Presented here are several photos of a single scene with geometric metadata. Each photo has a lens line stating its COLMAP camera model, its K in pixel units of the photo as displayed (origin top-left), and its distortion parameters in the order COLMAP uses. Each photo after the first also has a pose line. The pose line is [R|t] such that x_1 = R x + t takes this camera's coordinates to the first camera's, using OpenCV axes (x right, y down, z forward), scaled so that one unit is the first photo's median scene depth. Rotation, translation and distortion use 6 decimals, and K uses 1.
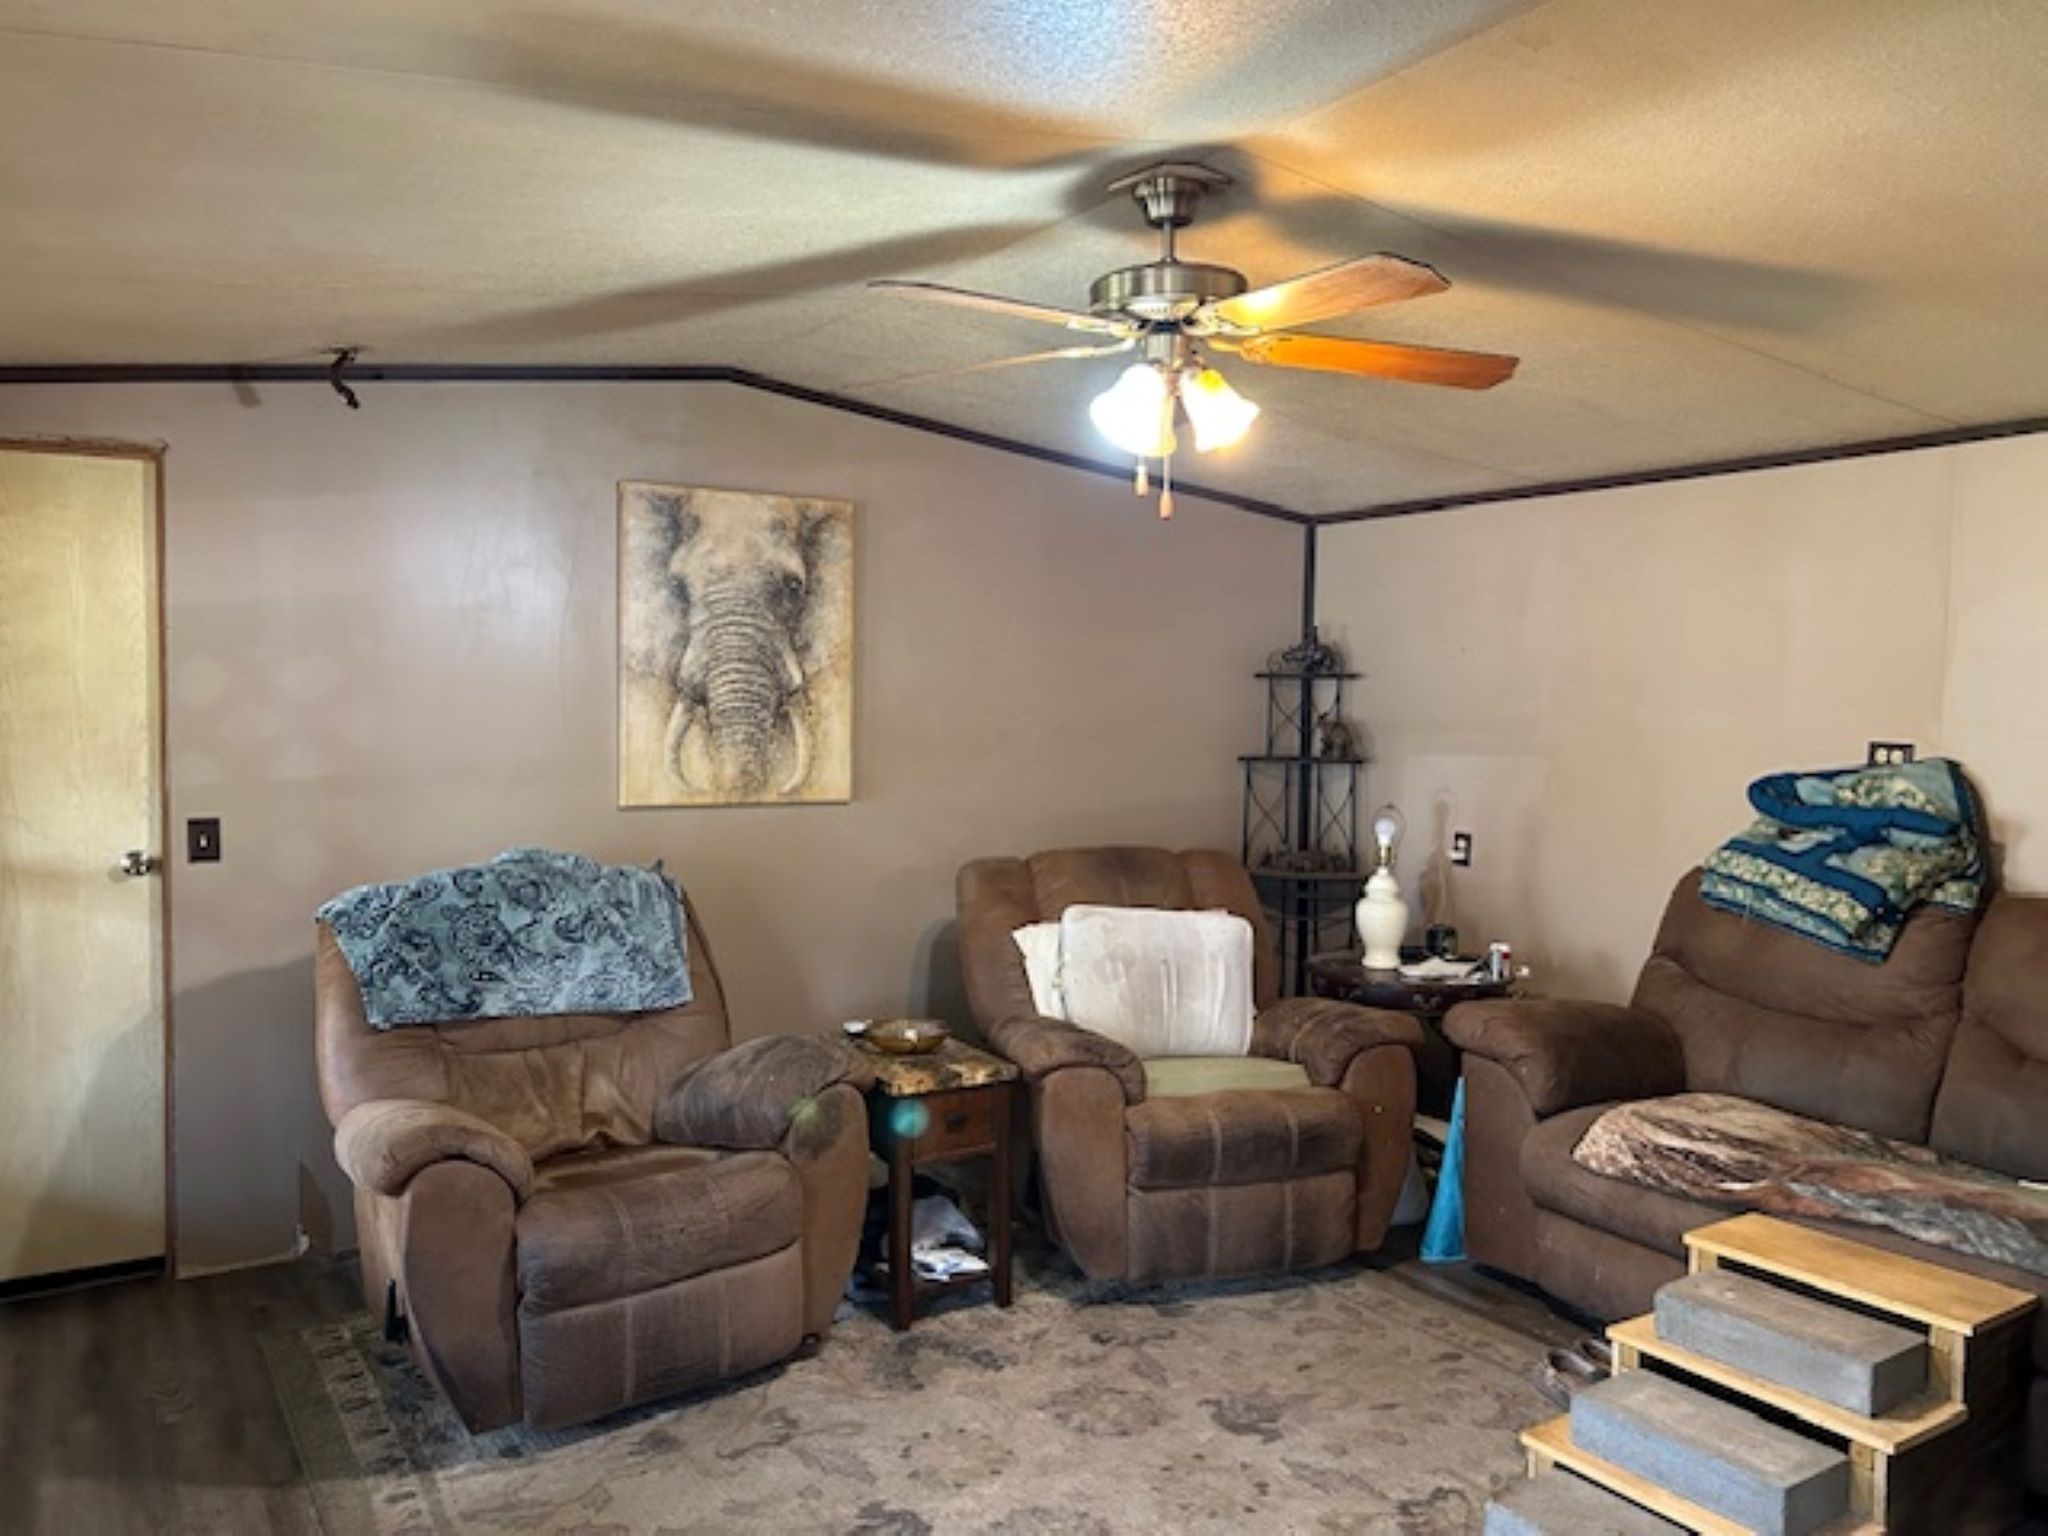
lens RADIAL K [[1574.3, 0, 1024.0], [0, 1574.3, 768.0], [0, 0, 1]] dist [0.082113, -0.004050]
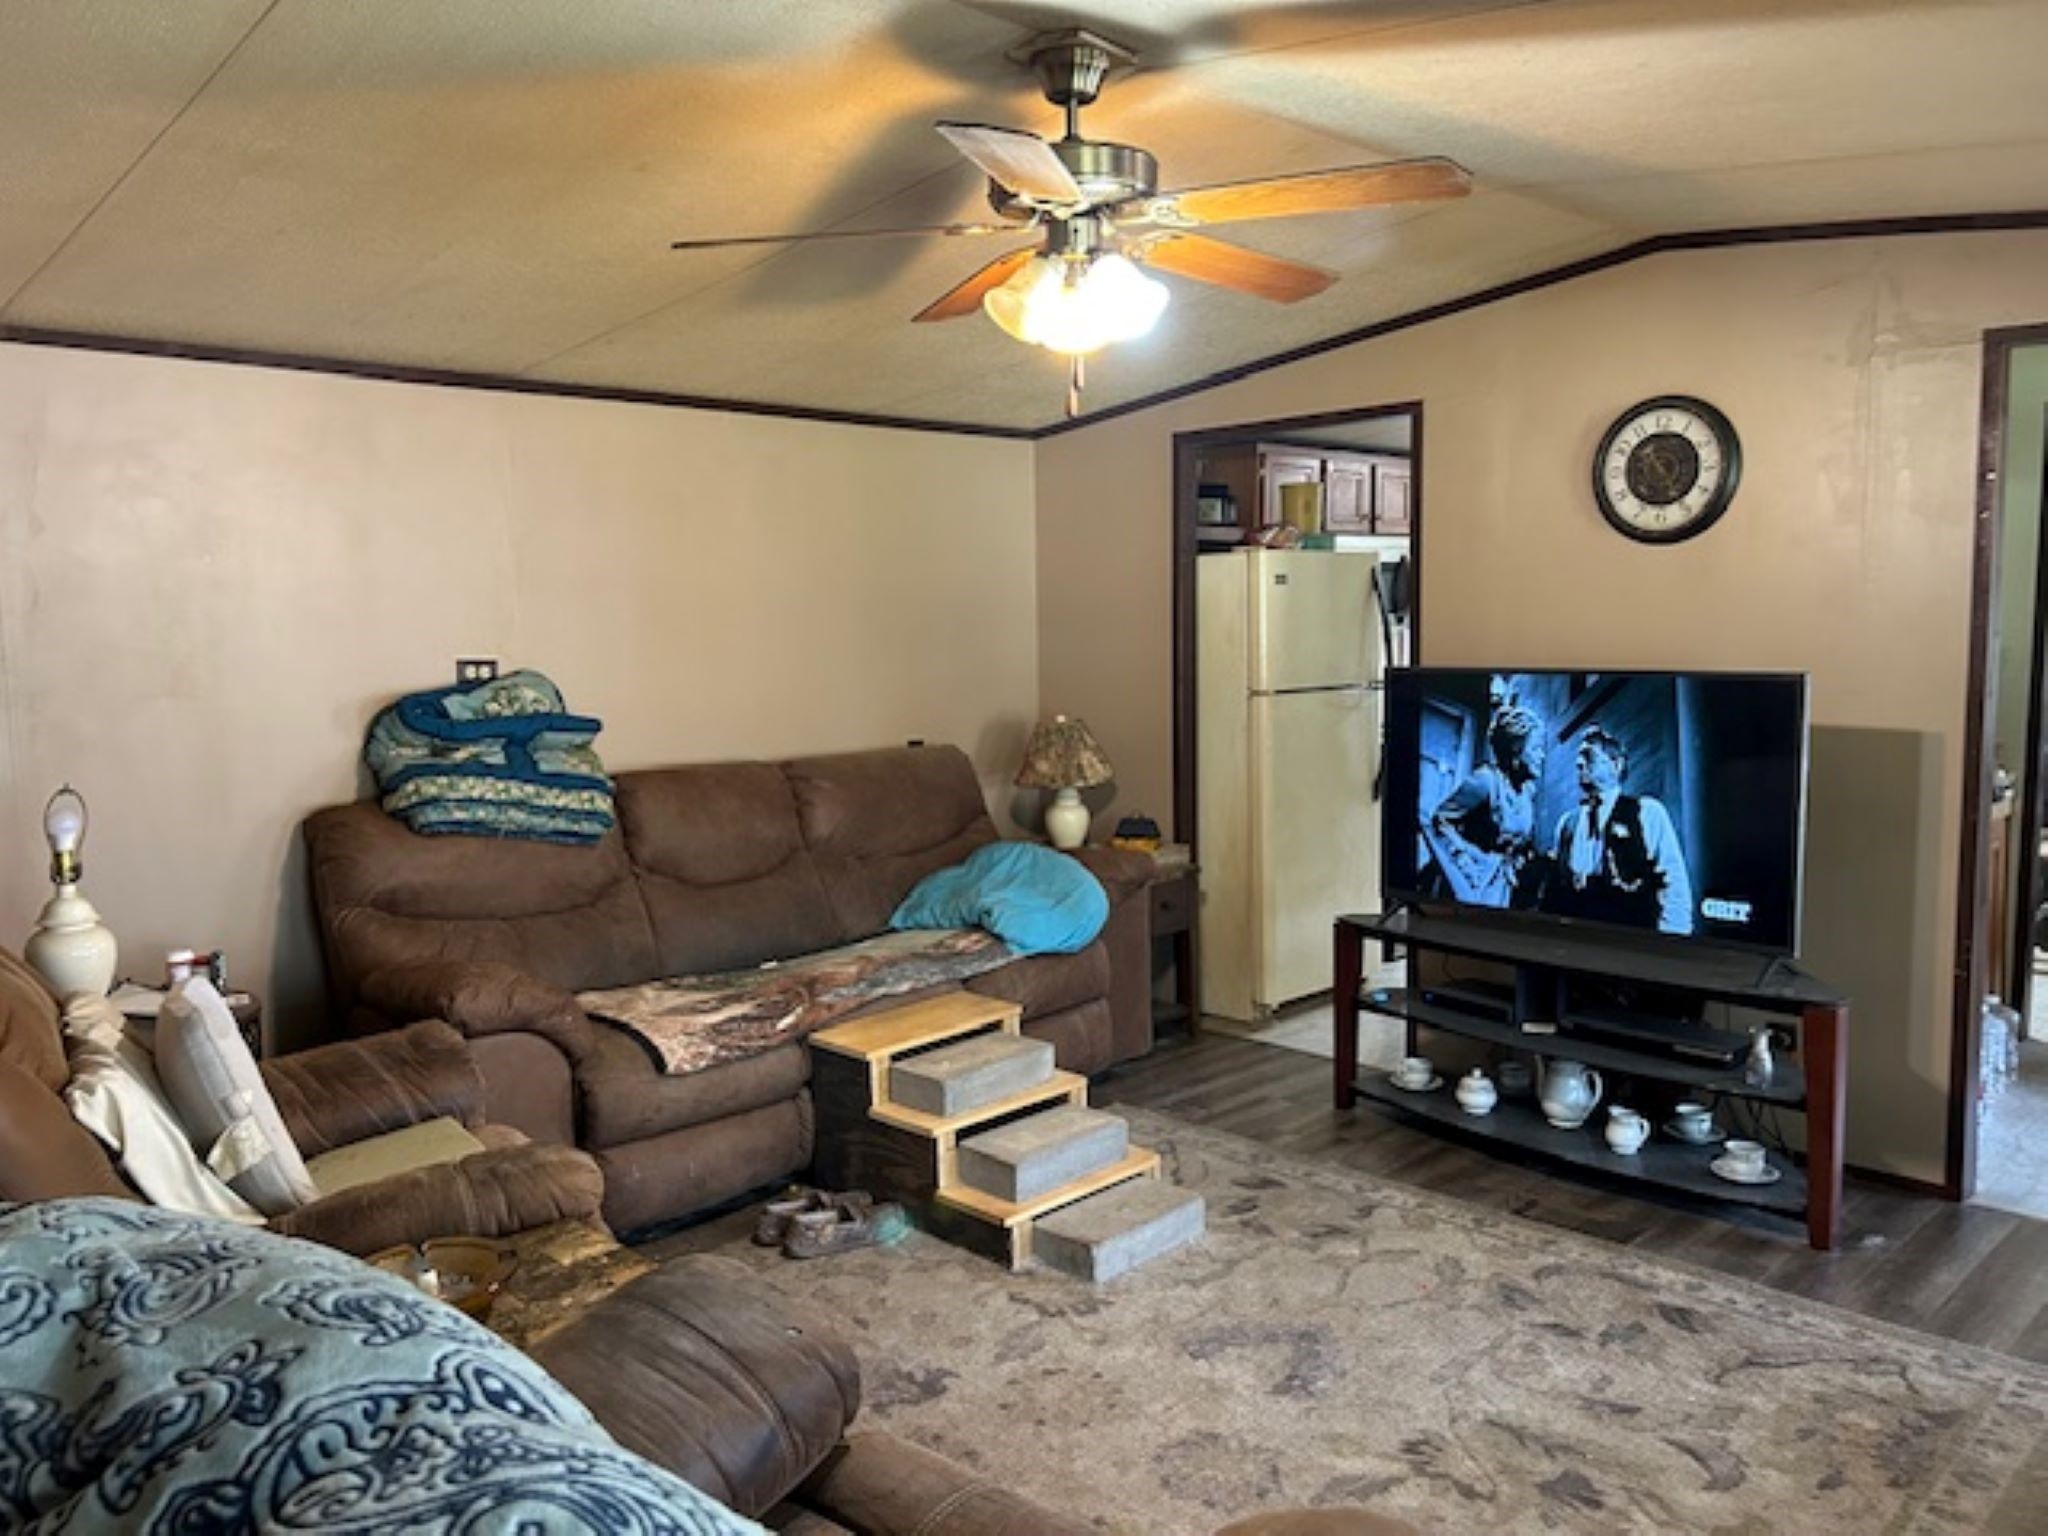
lens RADIAL K [[1574.3, 0, 1024.0], [0, 1574.3, 768.0], [0, 0, 1]] dist [0.082113, -0.004050]
pose [[-0.216181, -0.100079, 0.971210, -0.610257], [0.066497, 0.990914, 0.116911, -0.044404], [-0.974086, 0.089857, -0.207562, 0.904522]]
